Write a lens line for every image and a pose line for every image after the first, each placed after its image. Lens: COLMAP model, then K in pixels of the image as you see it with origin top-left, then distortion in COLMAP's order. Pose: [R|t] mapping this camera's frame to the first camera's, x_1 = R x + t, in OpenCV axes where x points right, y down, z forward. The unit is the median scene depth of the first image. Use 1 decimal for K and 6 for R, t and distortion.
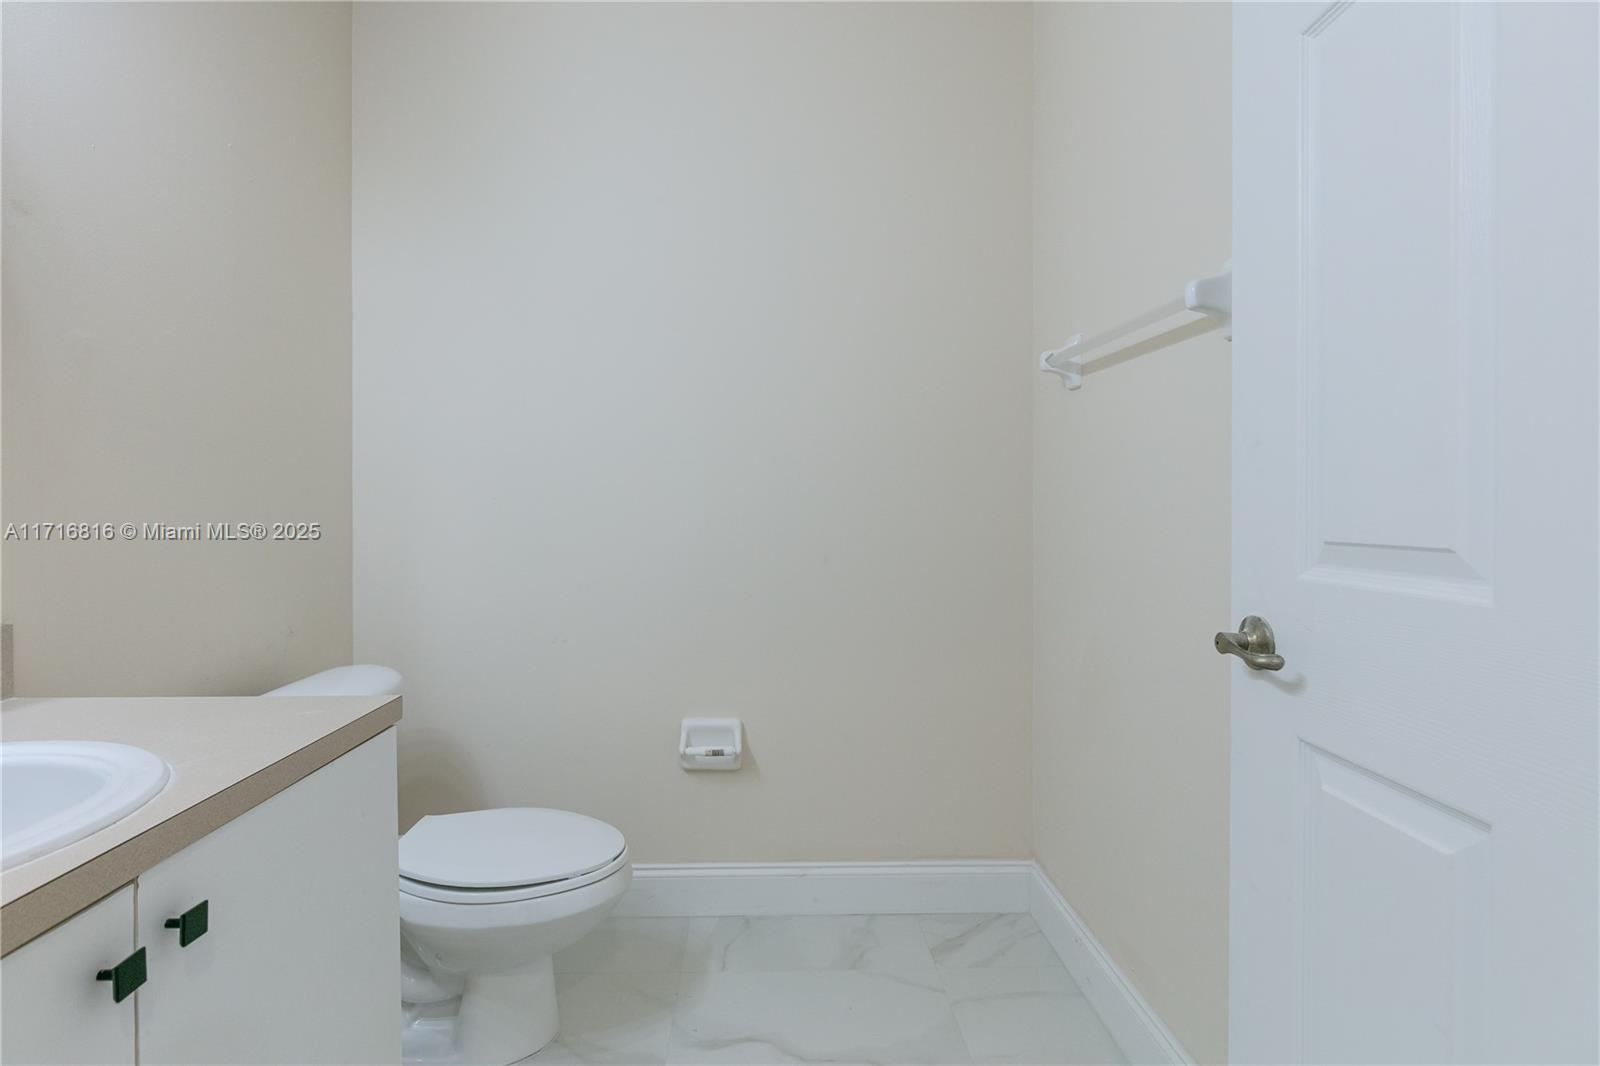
lens RADIAL K [[777.7, 0, 799.8], [0, 777.7, 506.1], [0, 0, 1]] dist [-0.003682, -0.000151]
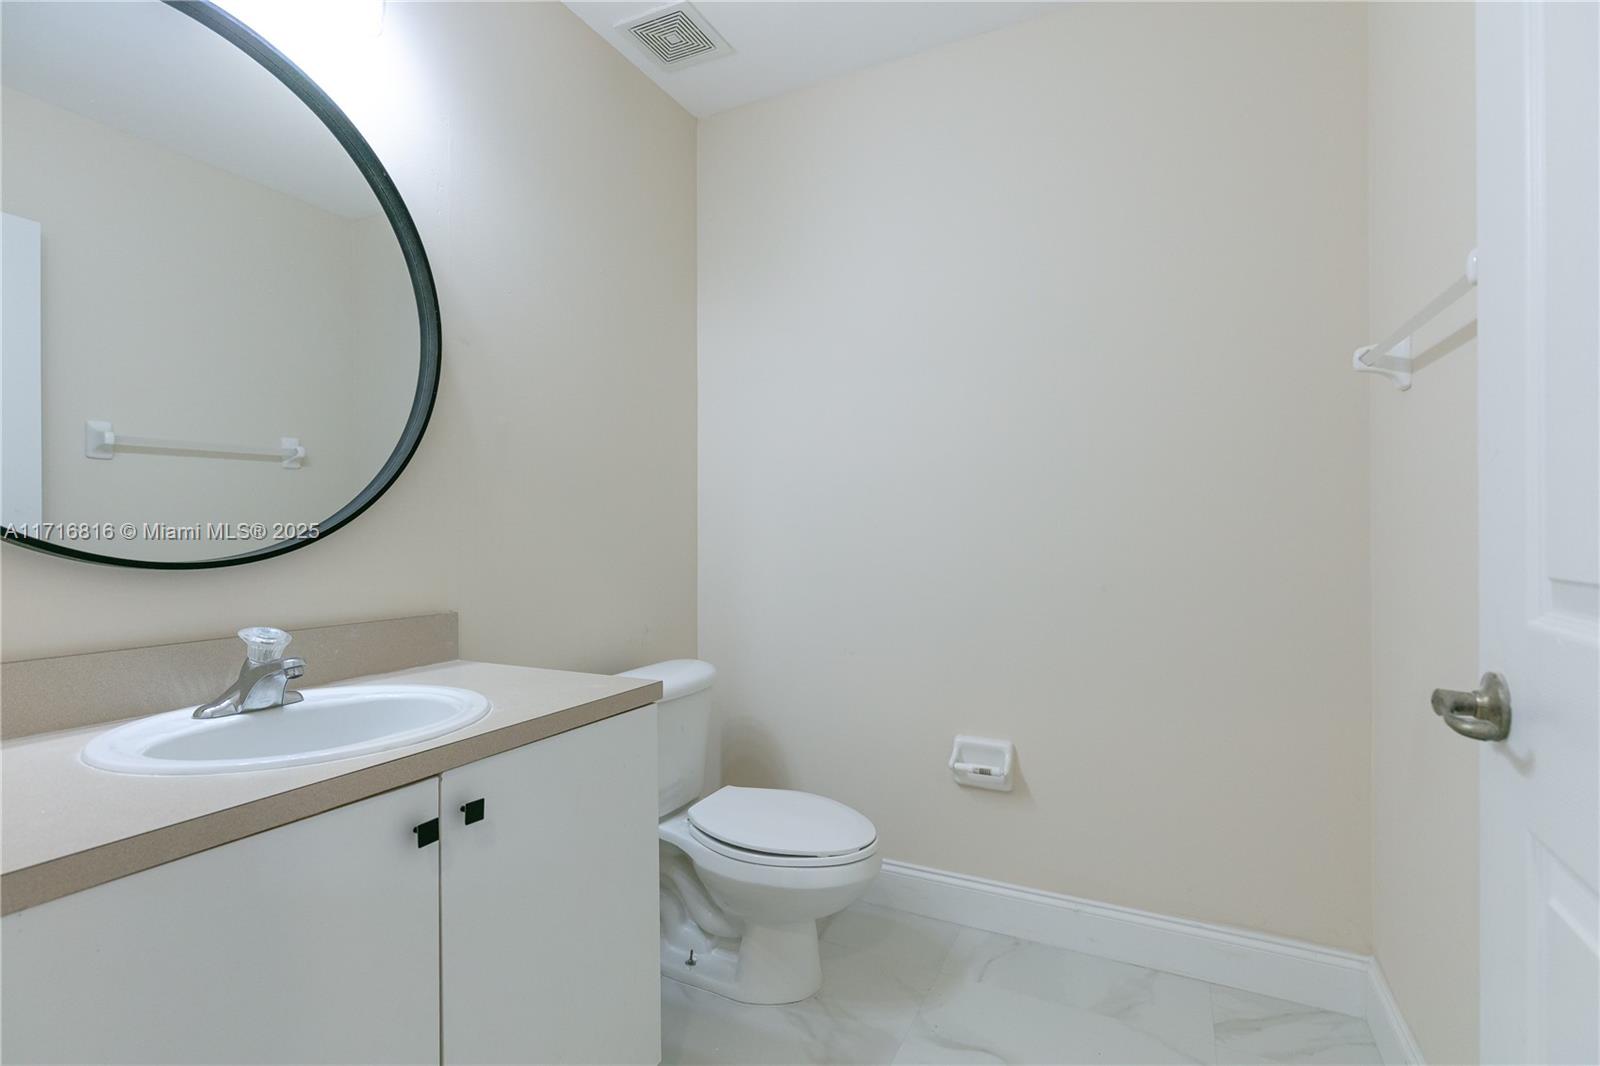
lens RADIAL K [[755.0, 0, 807.3], [0, 755.0, 527.8], [0, 0, 1]] dist [-0.001180, -0.000328]
pose [[0.883735, -0.006089, -0.467947, 0.171949], [0.003085, 0.999969, -0.007186, -0.000687], [0.467977, 0.004907, 0.883727, 0.000194]]
